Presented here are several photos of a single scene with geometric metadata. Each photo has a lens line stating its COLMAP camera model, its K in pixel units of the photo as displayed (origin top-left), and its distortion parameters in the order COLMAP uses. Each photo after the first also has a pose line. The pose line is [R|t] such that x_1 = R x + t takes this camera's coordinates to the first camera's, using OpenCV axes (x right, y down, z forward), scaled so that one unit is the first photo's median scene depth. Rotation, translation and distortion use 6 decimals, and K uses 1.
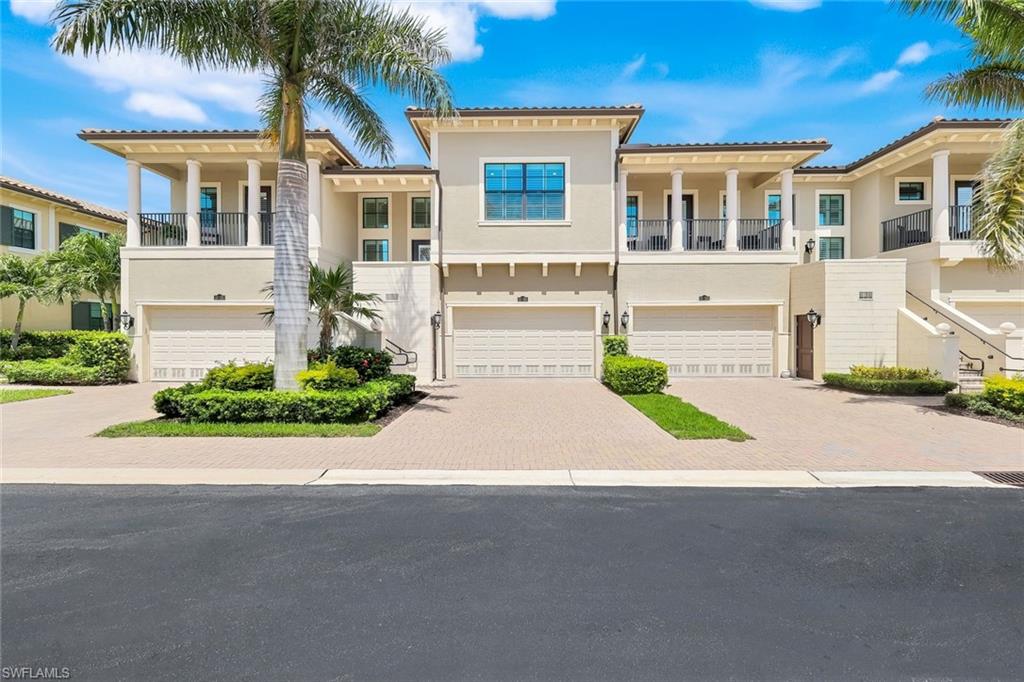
lens RADIAL K [[462.2, 0, 509.8], [0, 462.2, 335.8], [0, 0, 1]] dist [0.000293, 0.000757]
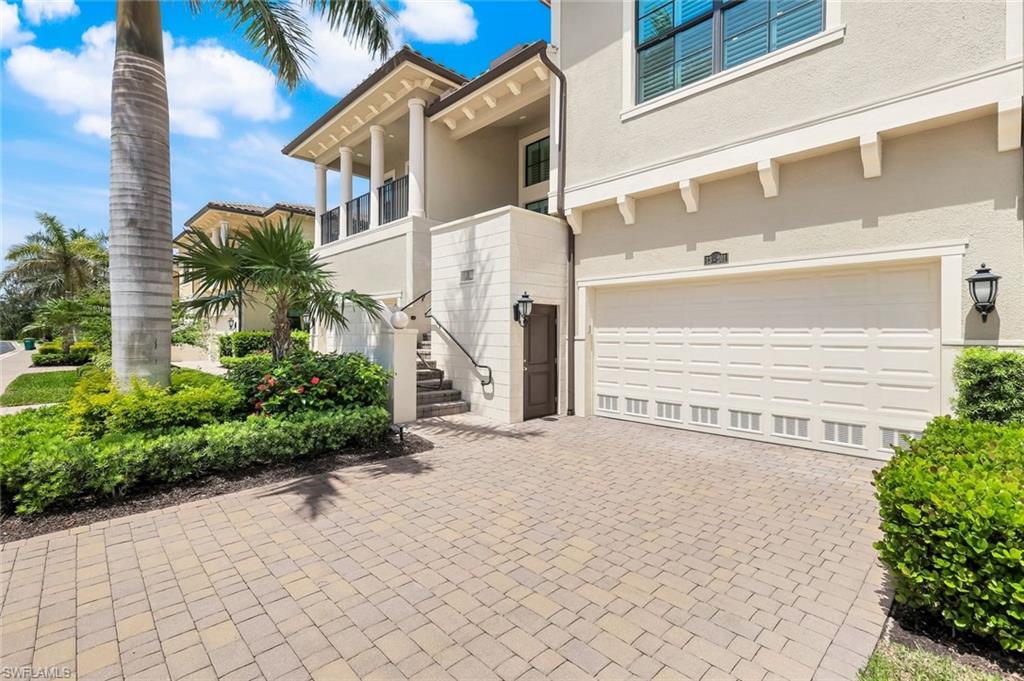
lens RADIAL K [[462.2, 0, 514.5], [0, 462.2, 334.7], [0, 0, 1]] dist [0.000293, 0.000757]
pose [[0.707440, 0.006239, -0.706746, 0.205091], [-0.012321, 0.999918, -0.003505, -0.002652], [0.706666, 0.011187, 0.707458, 0.558118]]
